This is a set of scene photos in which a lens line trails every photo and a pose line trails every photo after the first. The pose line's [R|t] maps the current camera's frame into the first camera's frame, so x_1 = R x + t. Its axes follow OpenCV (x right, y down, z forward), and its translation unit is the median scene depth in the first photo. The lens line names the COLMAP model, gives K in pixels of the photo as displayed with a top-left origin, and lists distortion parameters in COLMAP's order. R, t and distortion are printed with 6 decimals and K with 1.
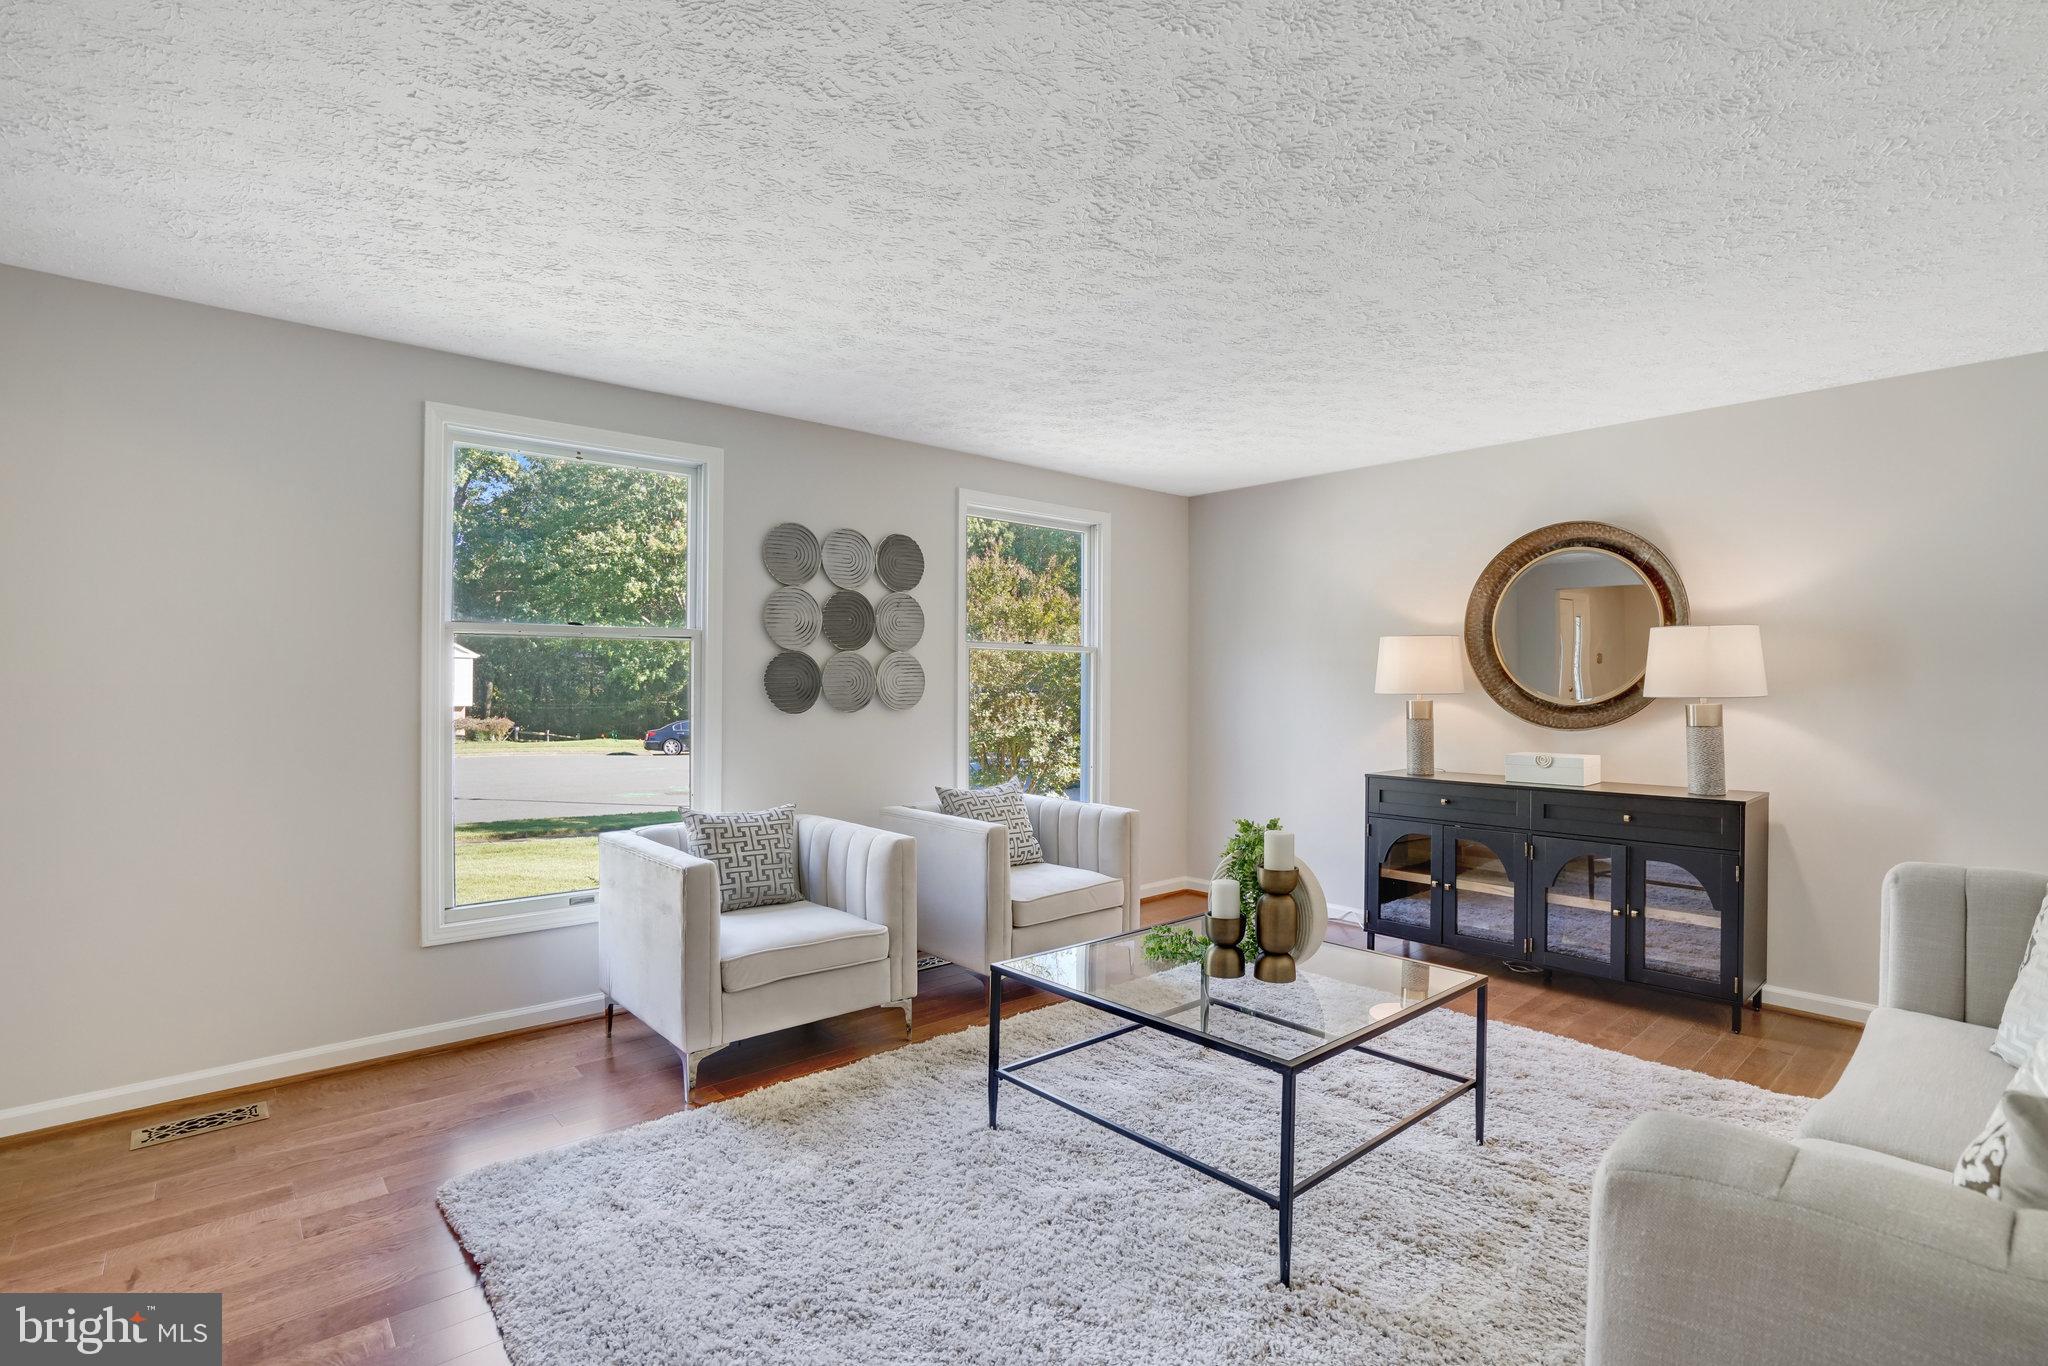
lens RADIAL K [[962.0, 0, 1010.4], [0, 962.0, 685.6], [0, 0, 1]] dist [-0.052193, 0.017647]
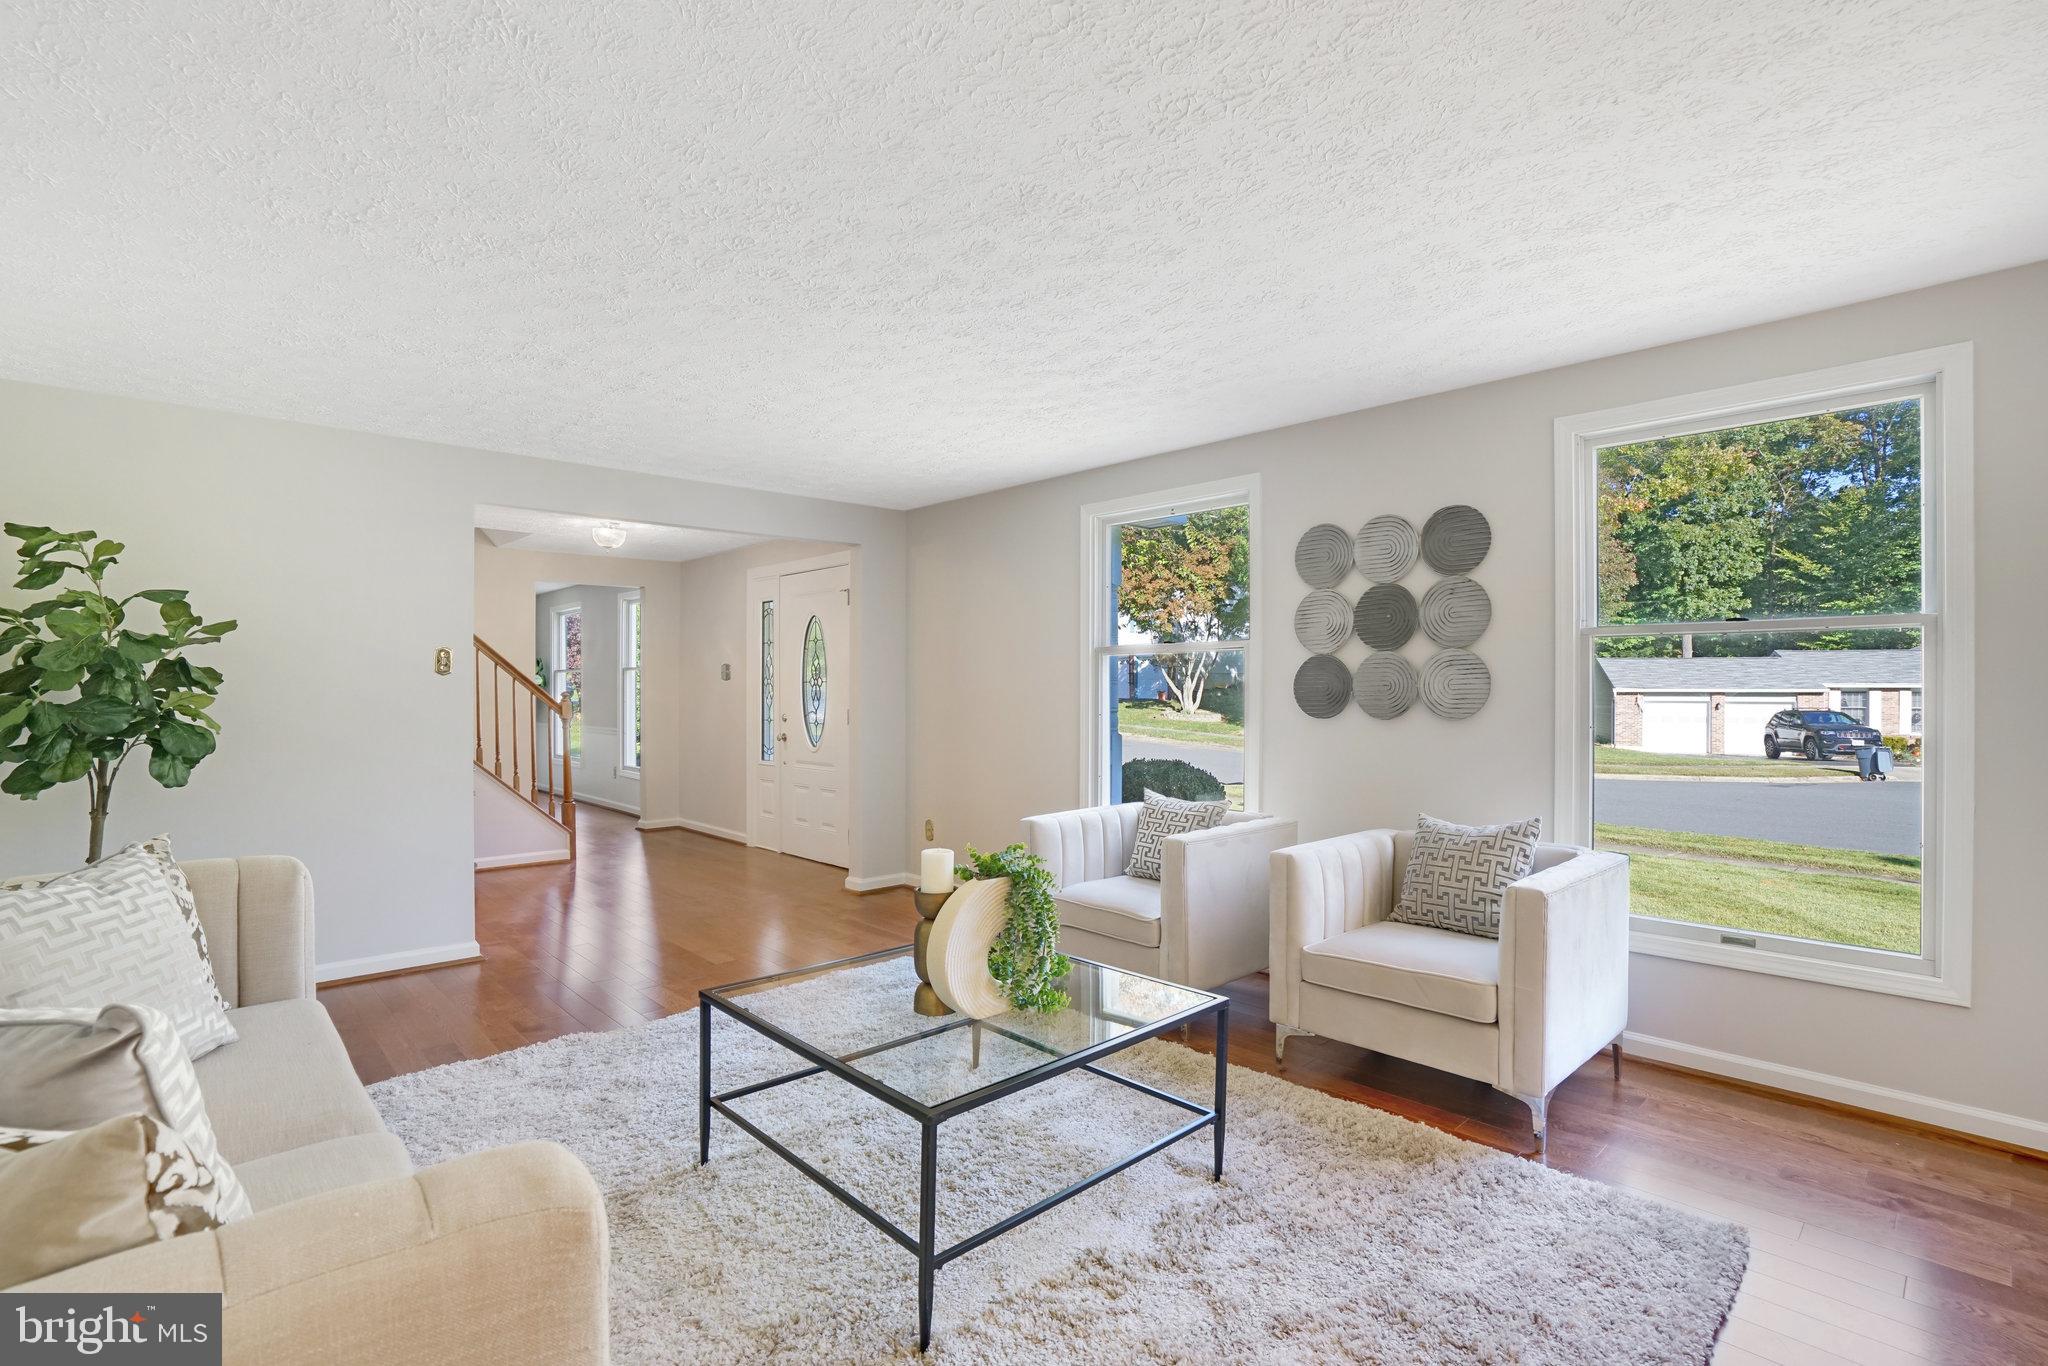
lens RADIAL K [[962.0, 0, 1021.0], [0, 962.0, 682.4], [0, 0, 1]] dist [-0.052193, 0.017647]
pose [[0.025521, -0.004525, -0.999664, 0.741625], [-0.006376, 0.999969, -0.004689, -0.000770], [0.999654, 0.006494, 0.025491, 0.657358]]
